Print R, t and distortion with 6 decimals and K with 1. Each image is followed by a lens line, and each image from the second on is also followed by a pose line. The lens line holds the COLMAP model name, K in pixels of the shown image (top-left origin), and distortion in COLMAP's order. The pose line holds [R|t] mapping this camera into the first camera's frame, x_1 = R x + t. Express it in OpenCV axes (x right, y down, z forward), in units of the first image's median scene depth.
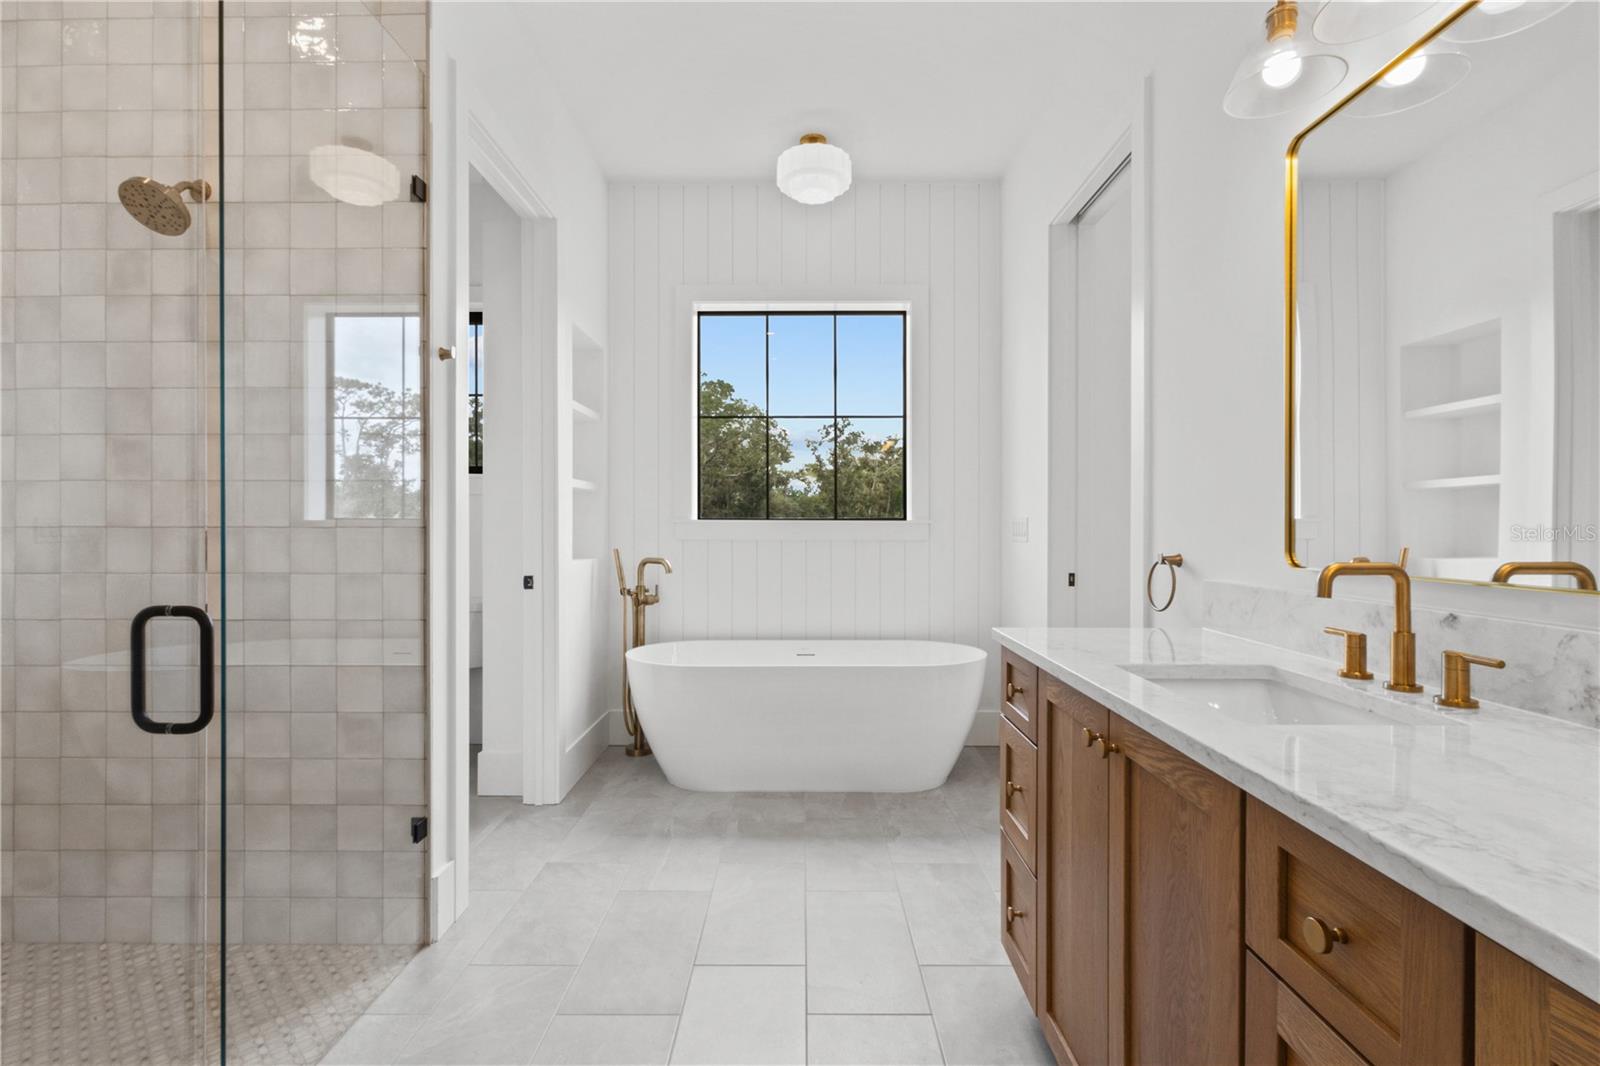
lens RADIAL K [[740.1, 0, 801.1], [0, 740.1, 528.9], [0, 0, 1]] dist [0.003855, 0.000462]
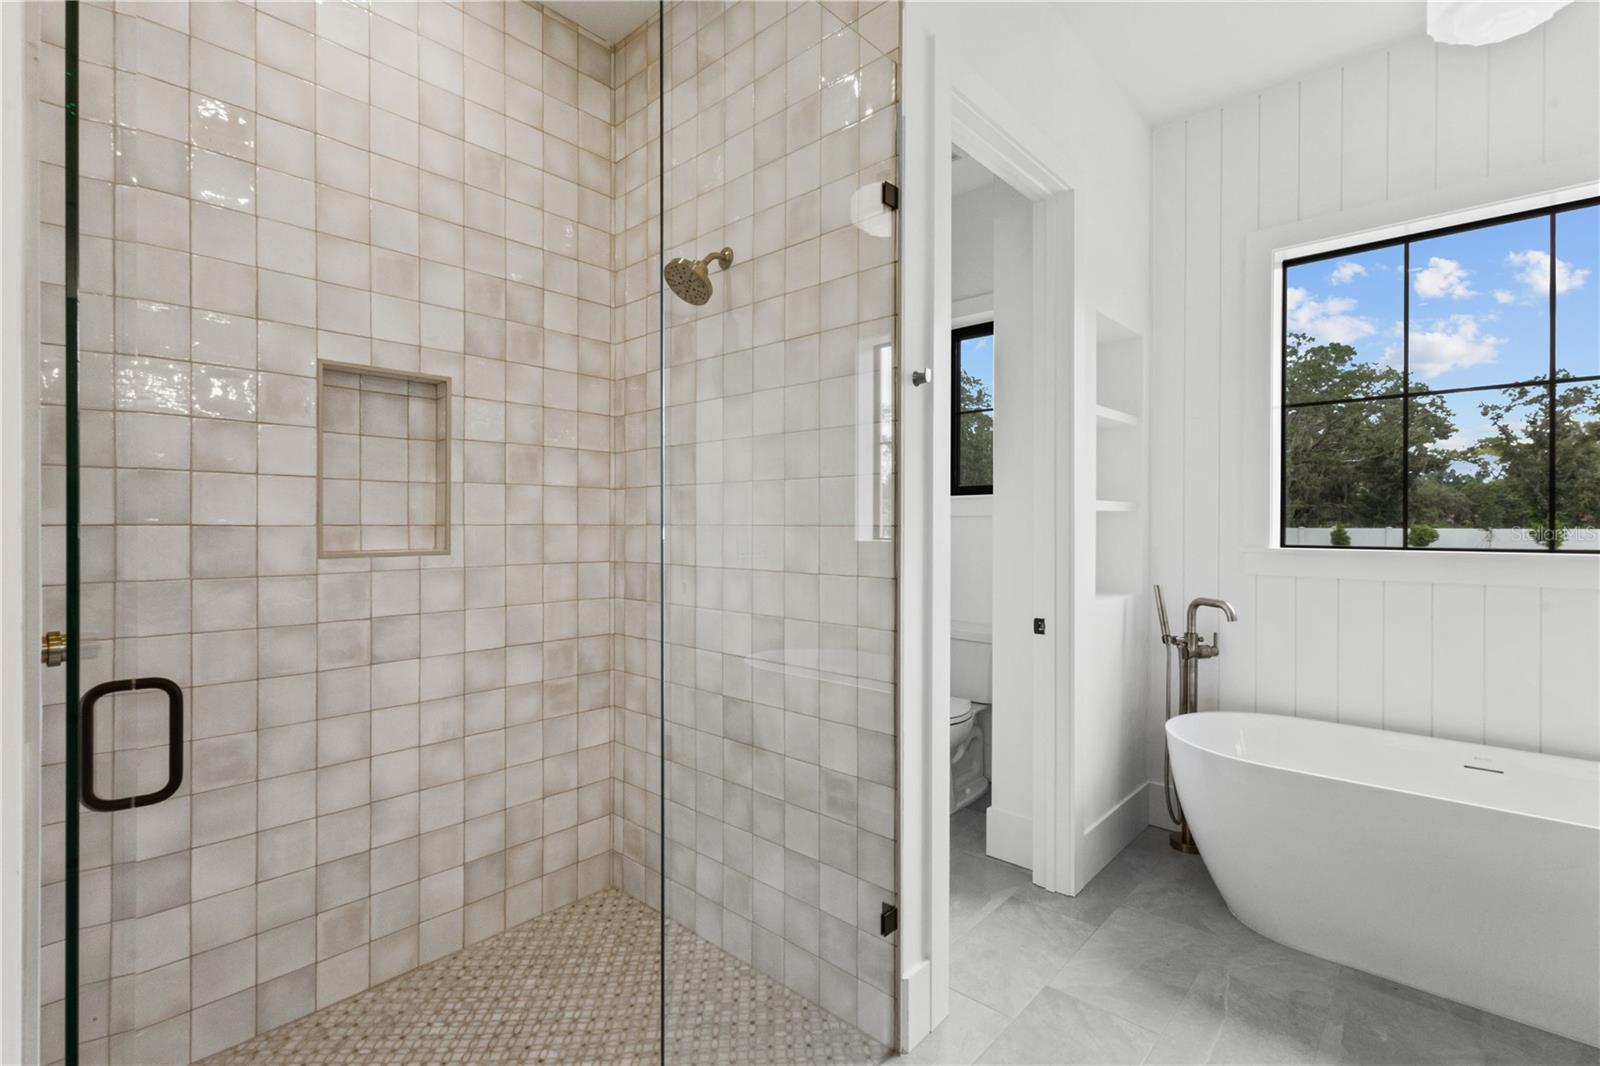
lens RADIAL K [[740.1, 0, 791.0], [0, 740.1, 528.2], [0, 0, 1]] dist [0.003855, 0.000462]
pose [[0.738101, 0.004892, -0.674672, -0.004145], [-0.002765, 0.999987, 0.004225, -0.047325], [0.674684, -0.001253, 0.738105, 0.191746]]
